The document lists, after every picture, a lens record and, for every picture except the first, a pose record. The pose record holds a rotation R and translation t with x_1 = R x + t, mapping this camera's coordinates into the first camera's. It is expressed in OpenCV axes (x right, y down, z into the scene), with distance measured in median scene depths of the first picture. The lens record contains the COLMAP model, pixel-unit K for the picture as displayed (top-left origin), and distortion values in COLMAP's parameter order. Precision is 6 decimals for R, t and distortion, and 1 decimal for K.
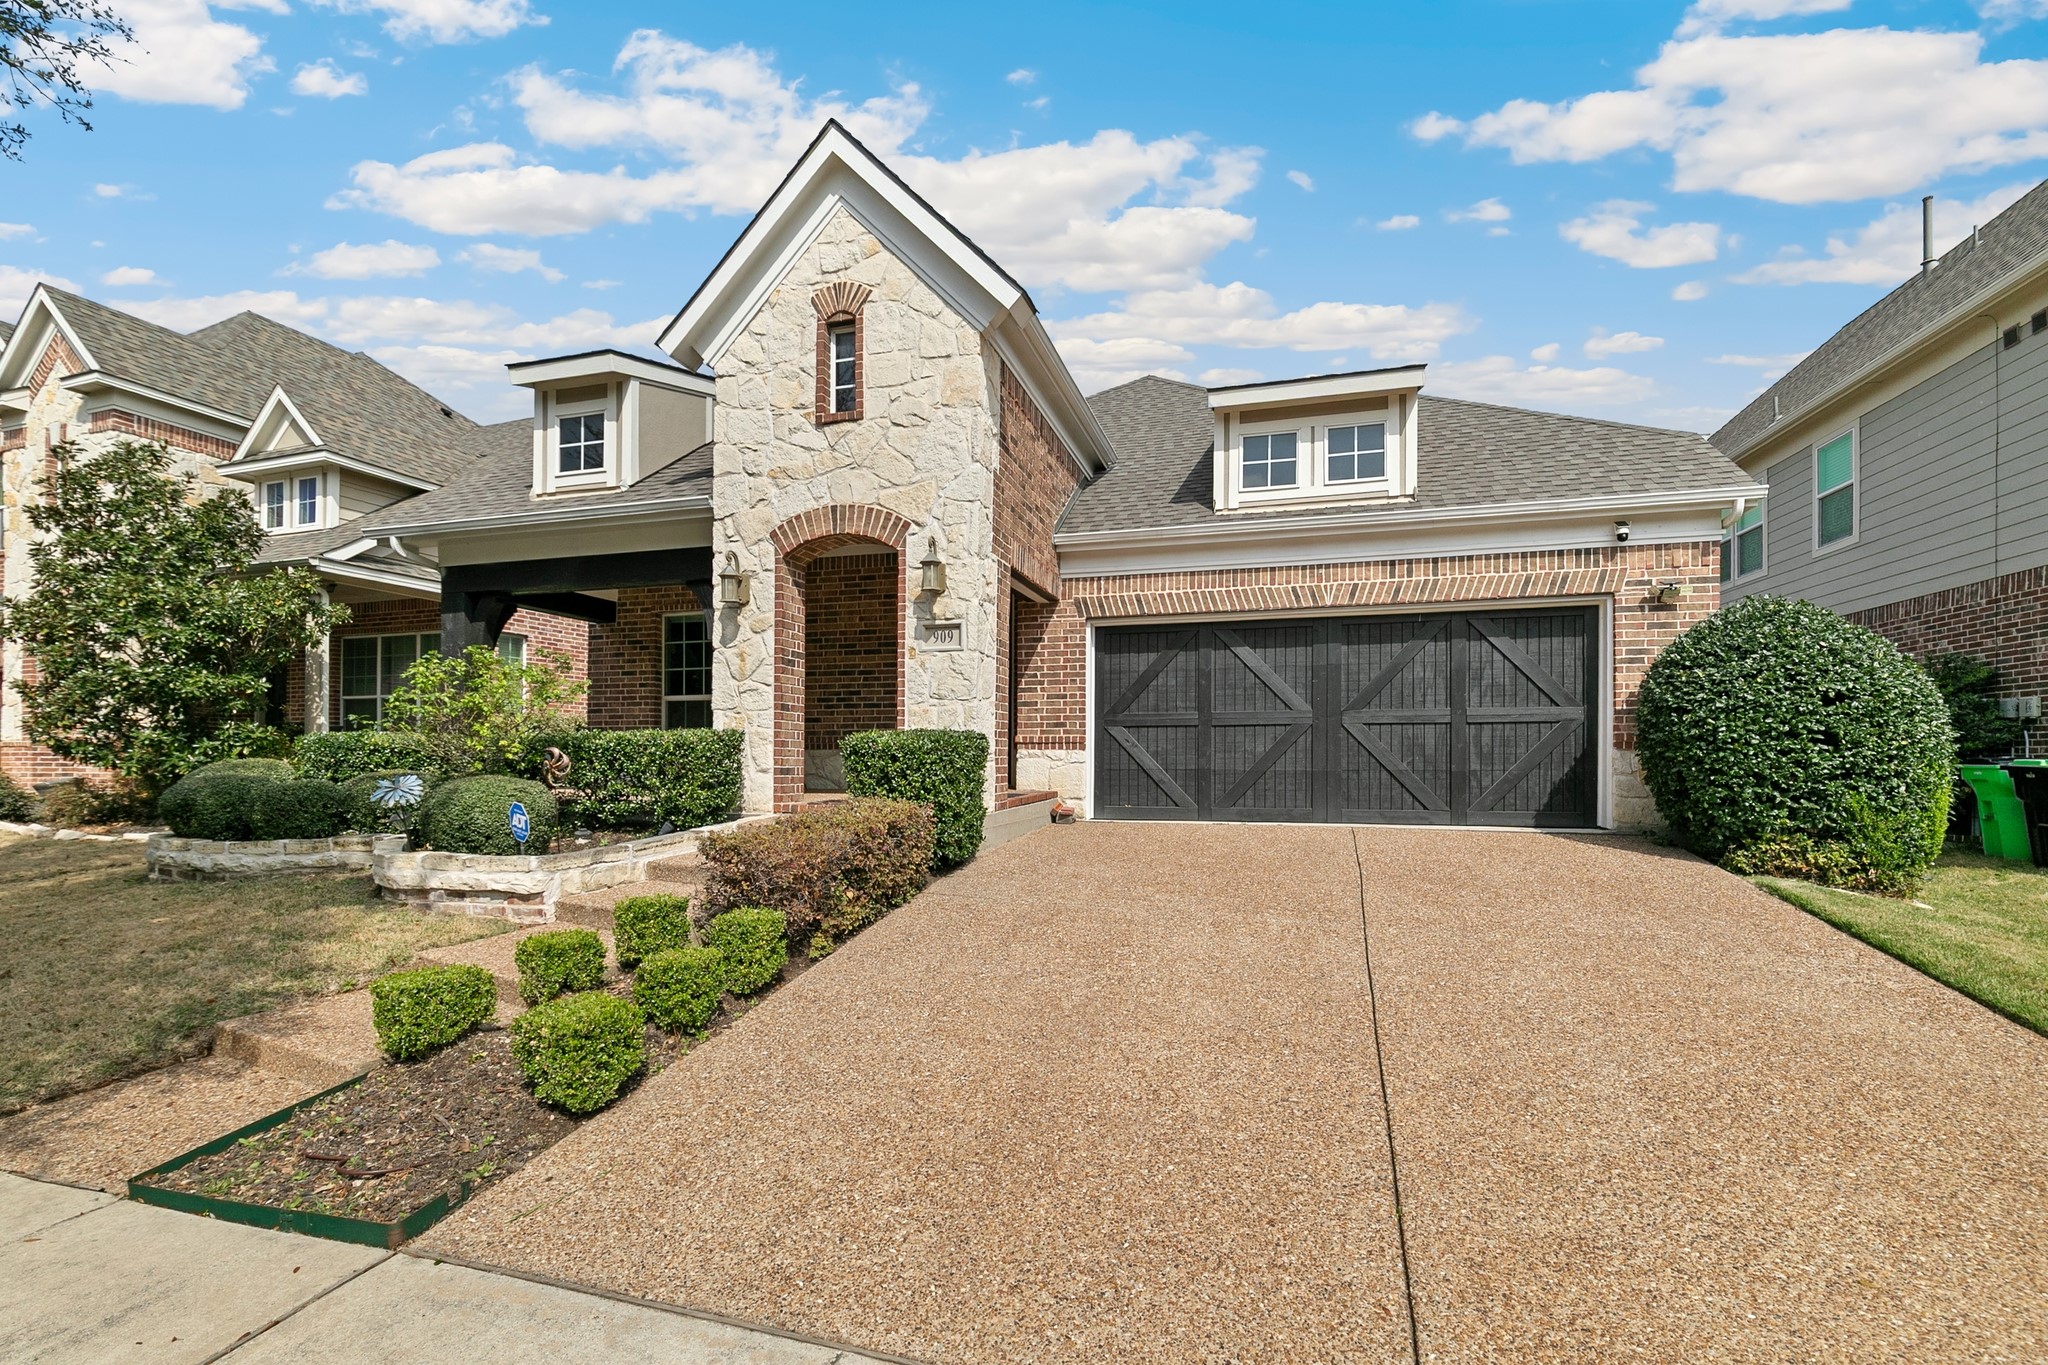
lens RADIAL K [[922.7, 0, 1021.8], [0, 922.7, 735.7], [0, 0, 1]] dist [0.002509, 0.000561]
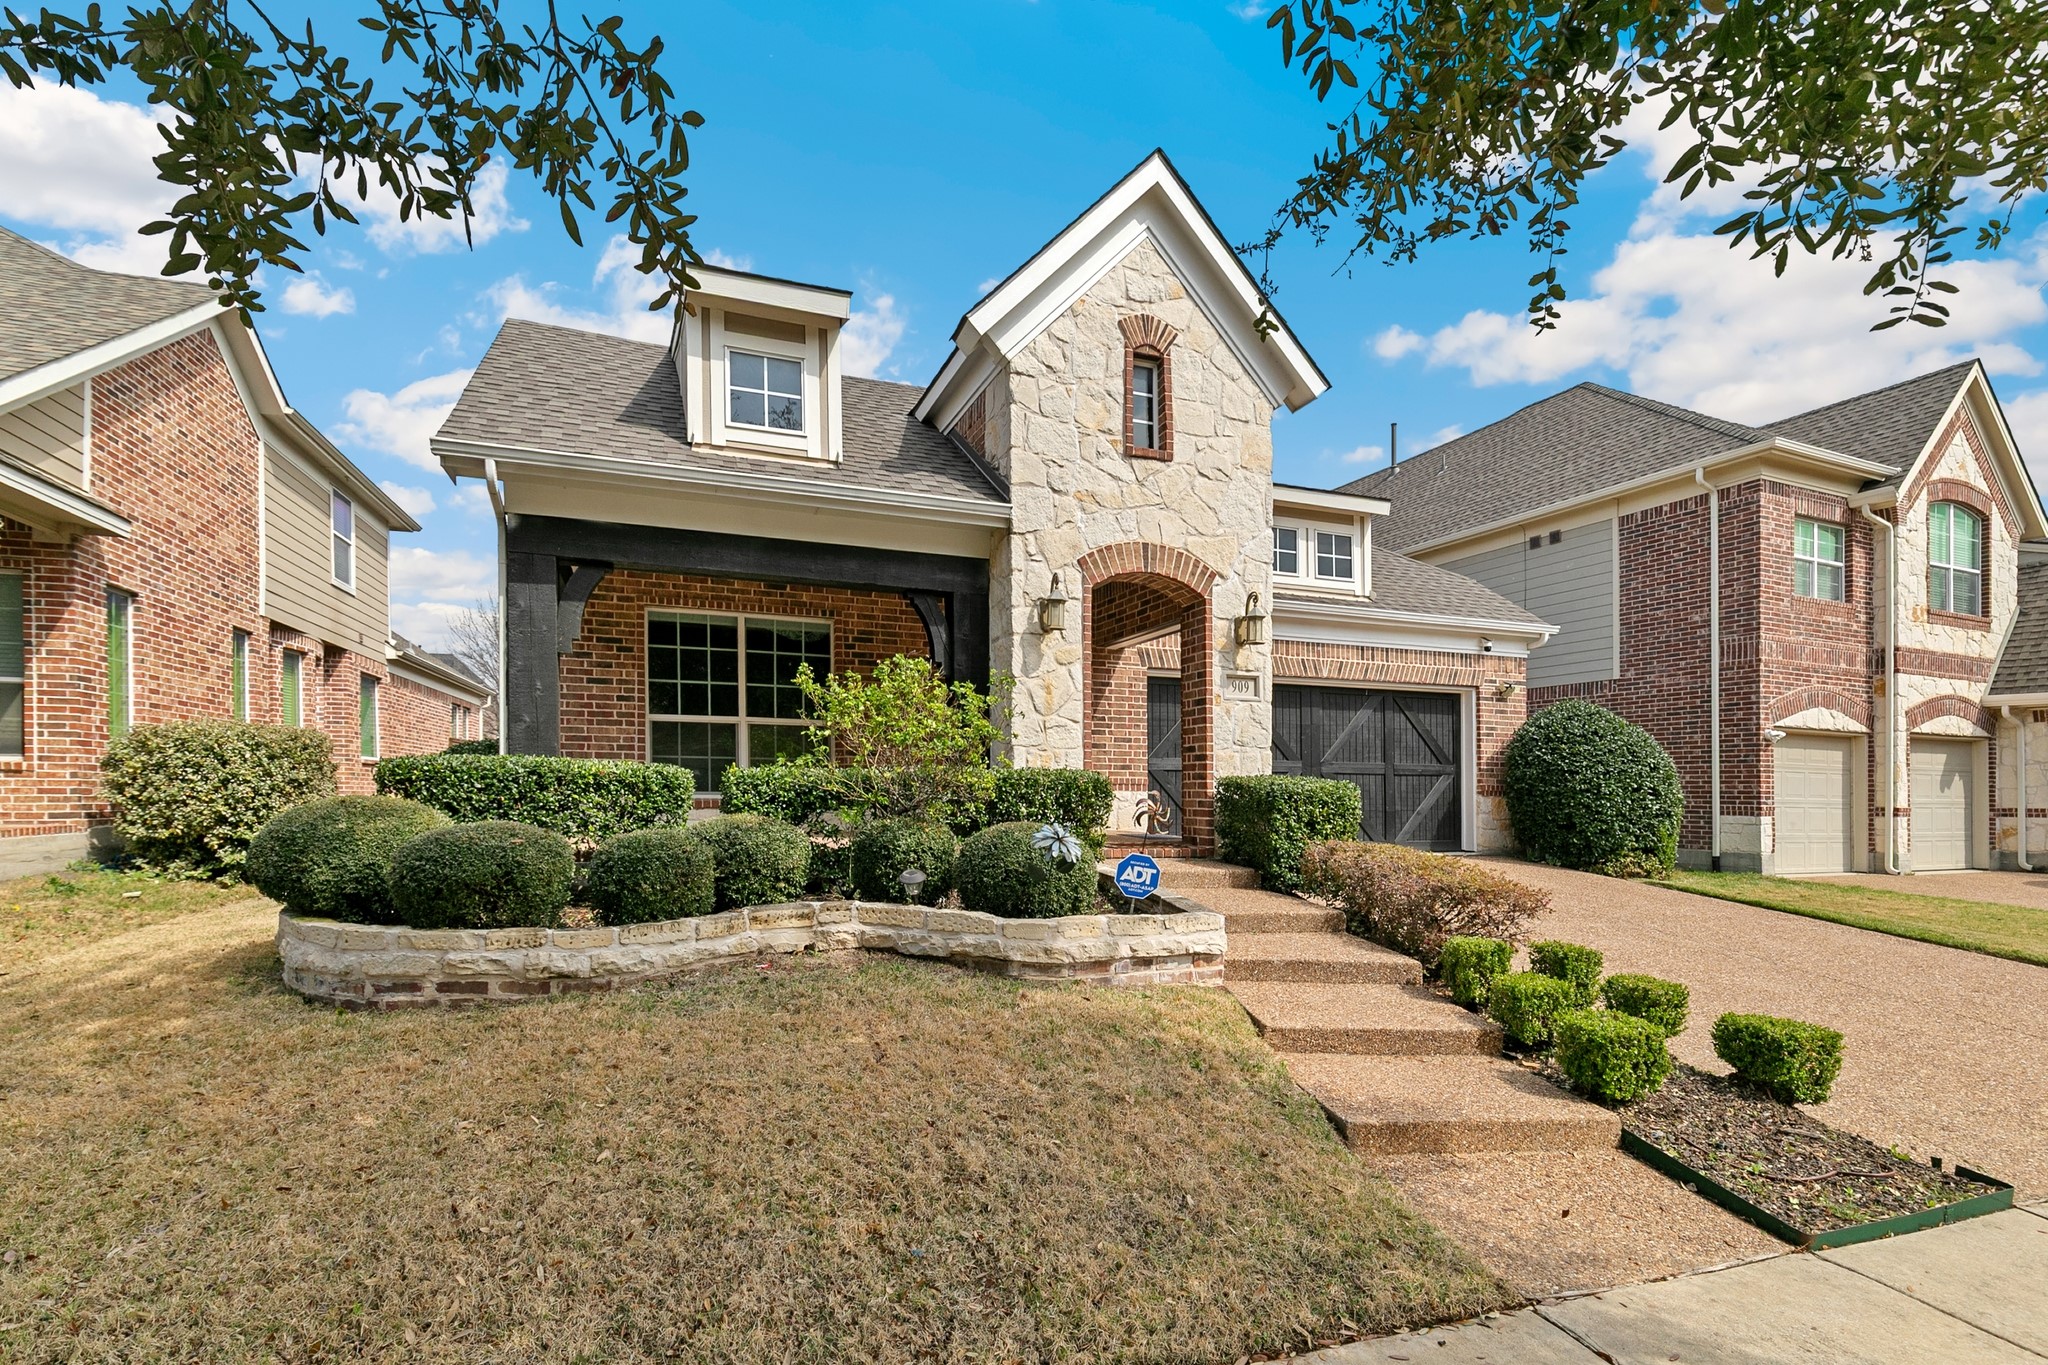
lens RADIAL K [[944.1, 0, 1021.5], [0, 944.1, 777.7], [0, 0, 1]] dist [0.001138, -0.000018]
pose [[0.808653, 0.019106, 0.587976, -0.880958], [-0.025476, 0.999672, 0.002554, 0.000629], [-0.587734, -0.017045, 0.808874, 0.258643]]
